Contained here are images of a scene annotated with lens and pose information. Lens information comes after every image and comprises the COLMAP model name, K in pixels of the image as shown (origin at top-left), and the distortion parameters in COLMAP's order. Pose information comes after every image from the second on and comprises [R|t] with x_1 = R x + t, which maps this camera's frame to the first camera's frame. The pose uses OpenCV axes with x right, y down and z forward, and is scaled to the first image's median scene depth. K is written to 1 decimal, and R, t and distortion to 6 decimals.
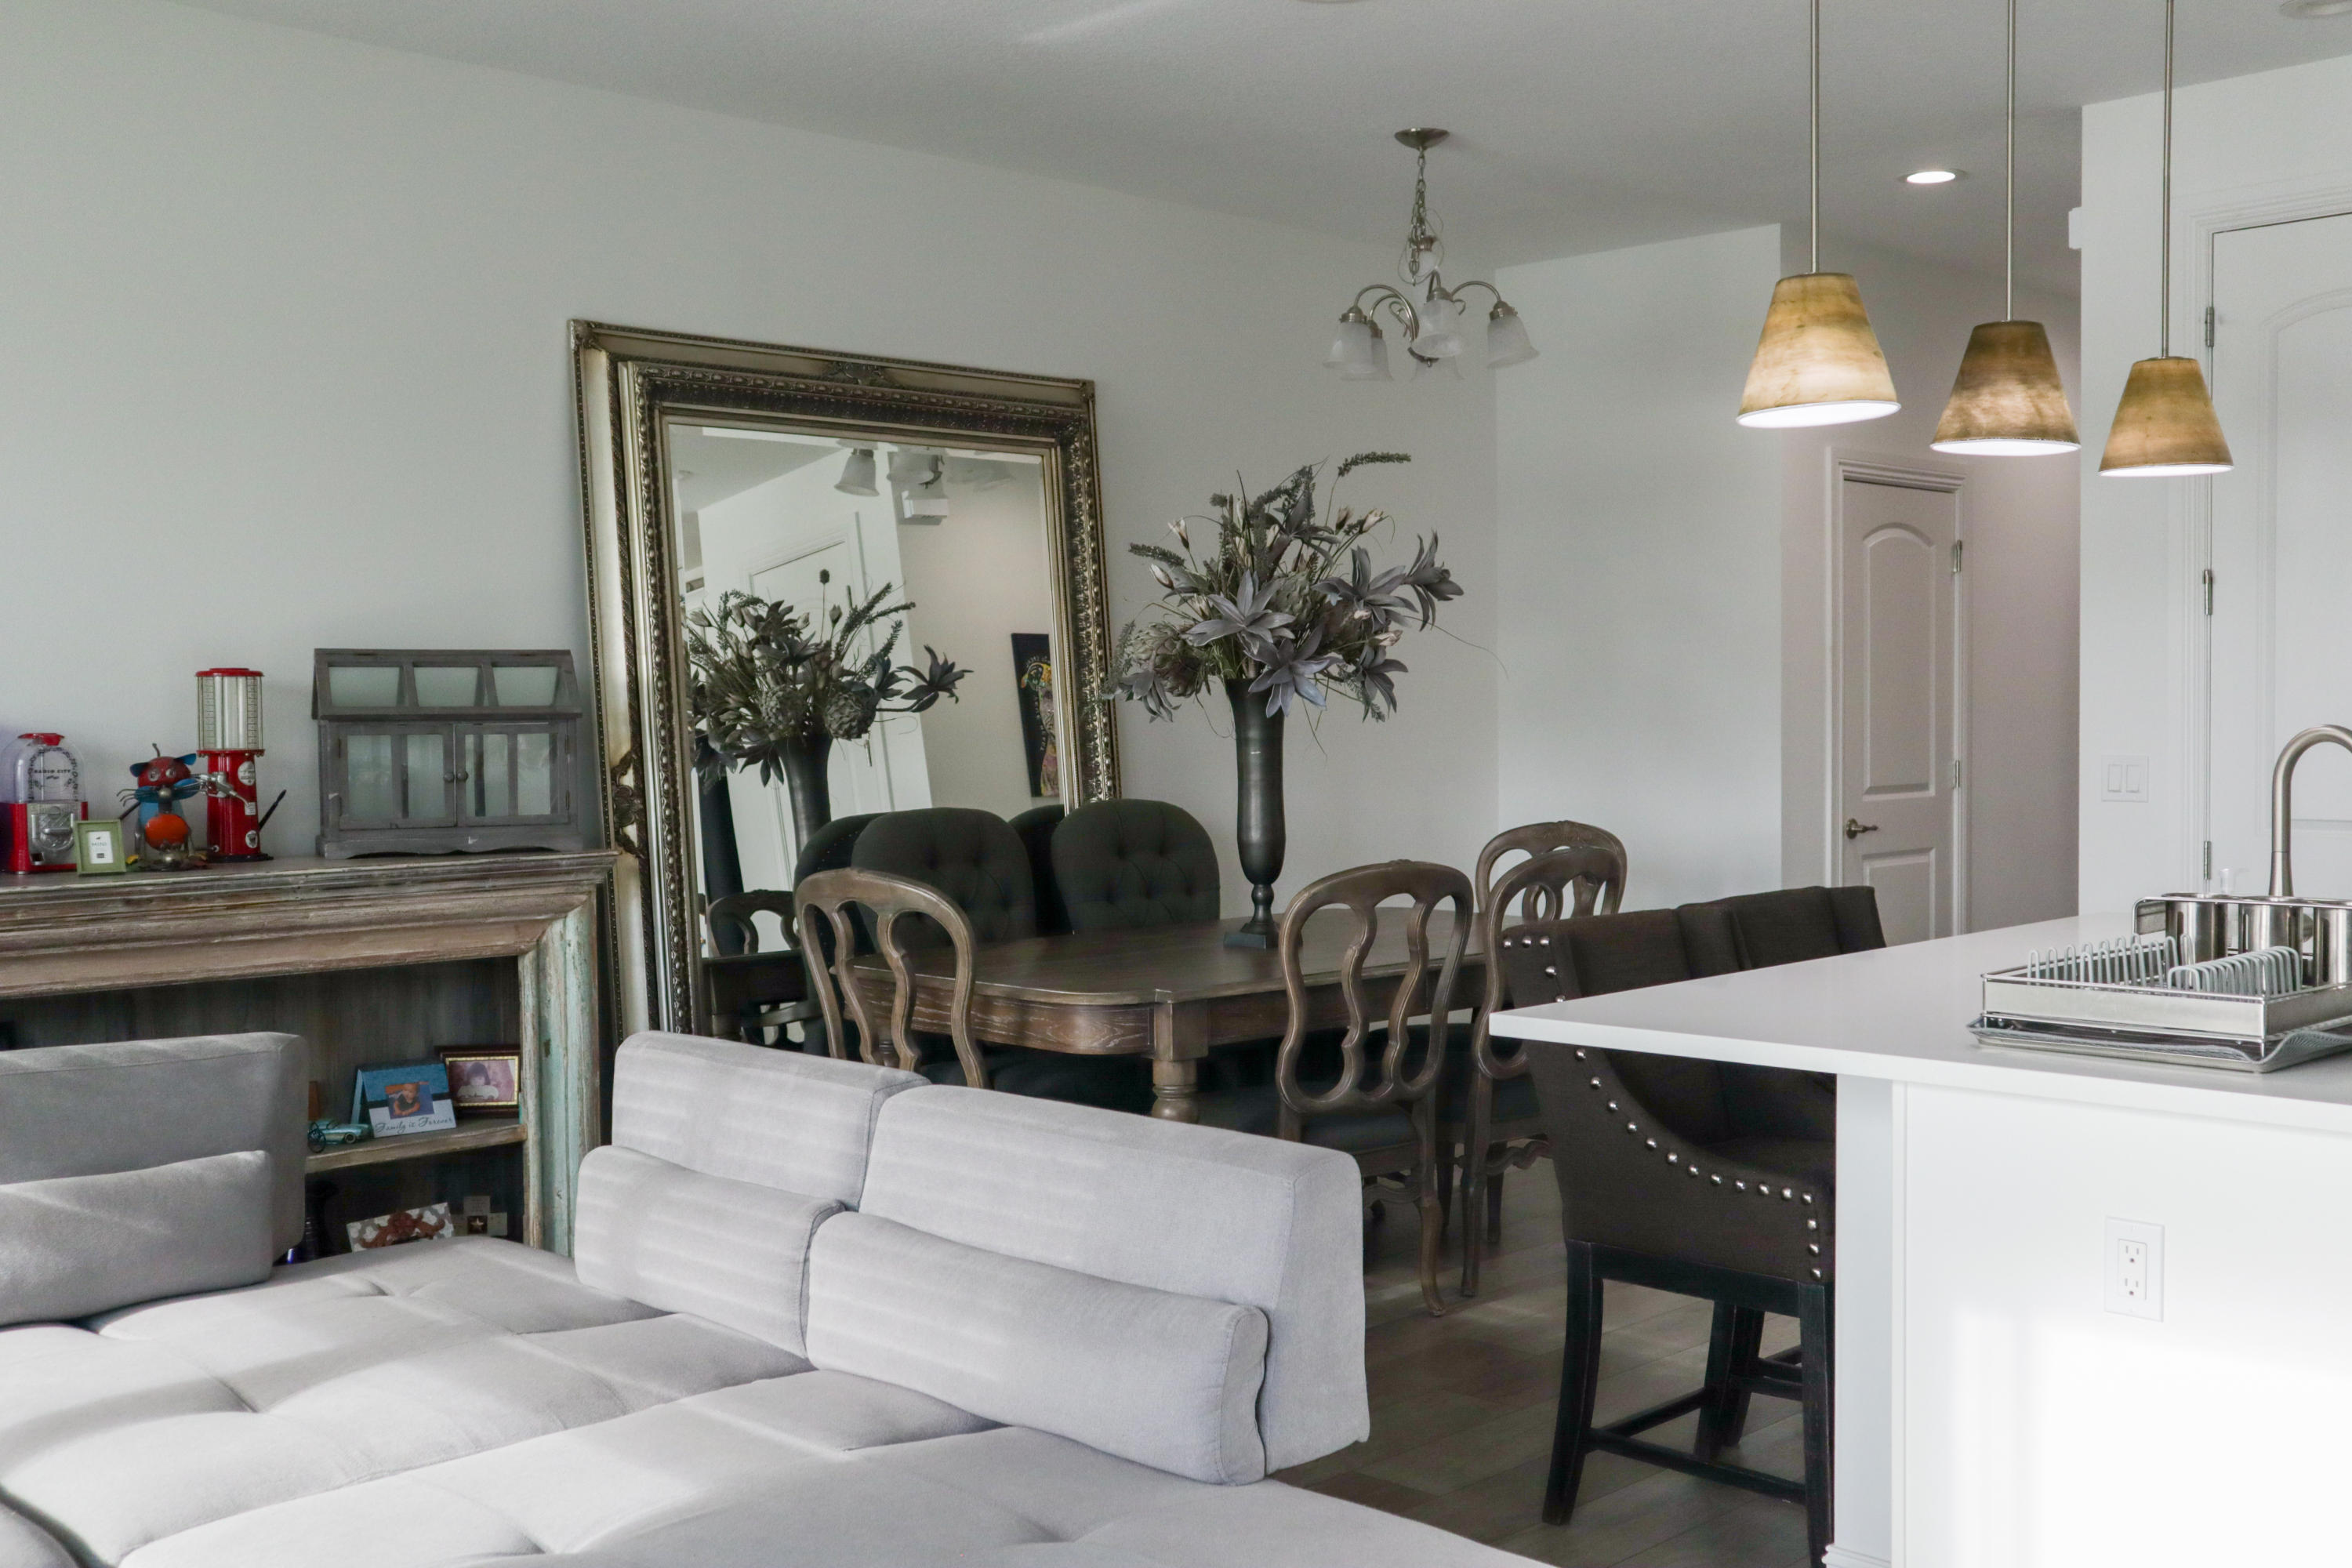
lens RADIAL K [[2484.8, 0, 1176.0], [0, 2484.8, 784.0], [0, 0, 1]] dist [-0.000736, 0.029010]
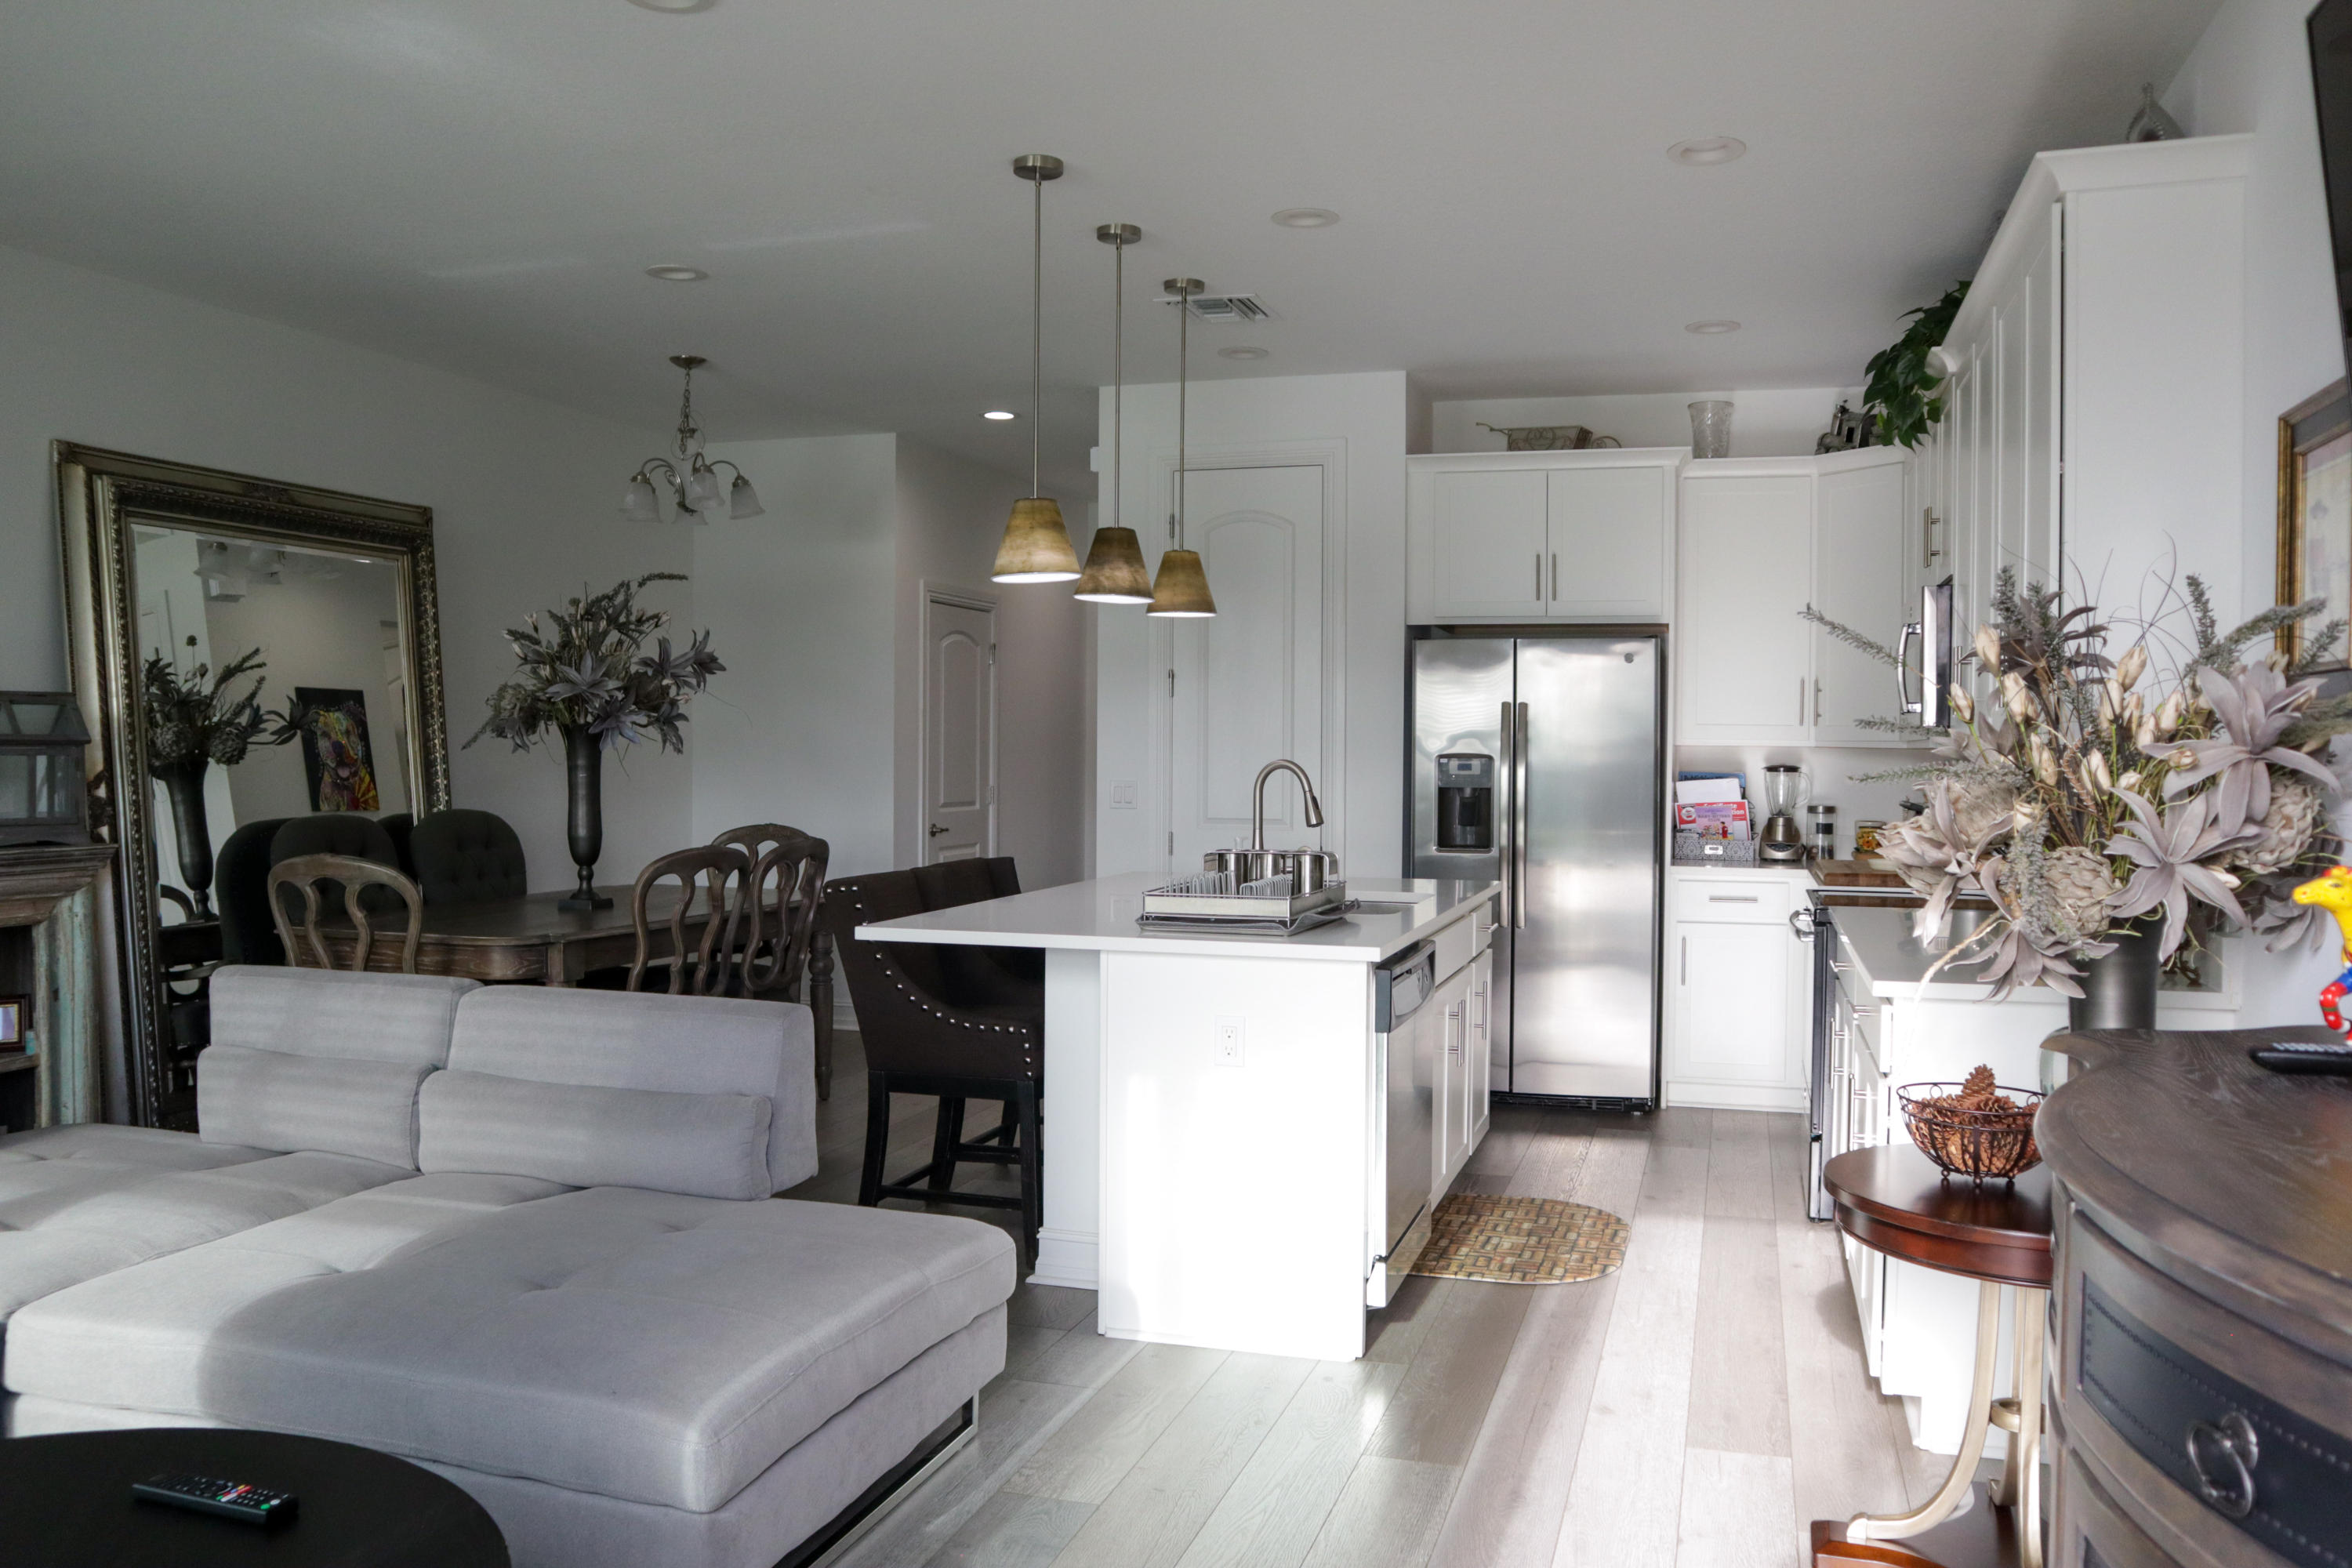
lens RADIAL K [[1842.6, 0, 1176.0], [0, 1842.6, 784.0], [0, 0, 1]] dist [-0.003322, 0.001560]
pose [[0.898496, 0.004272, 0.438960, -0.136348], [0.002182, 0.999897, -0.014196, 0.009062], [-0.438976, 0.013713, 0.898394, -0.125400]]
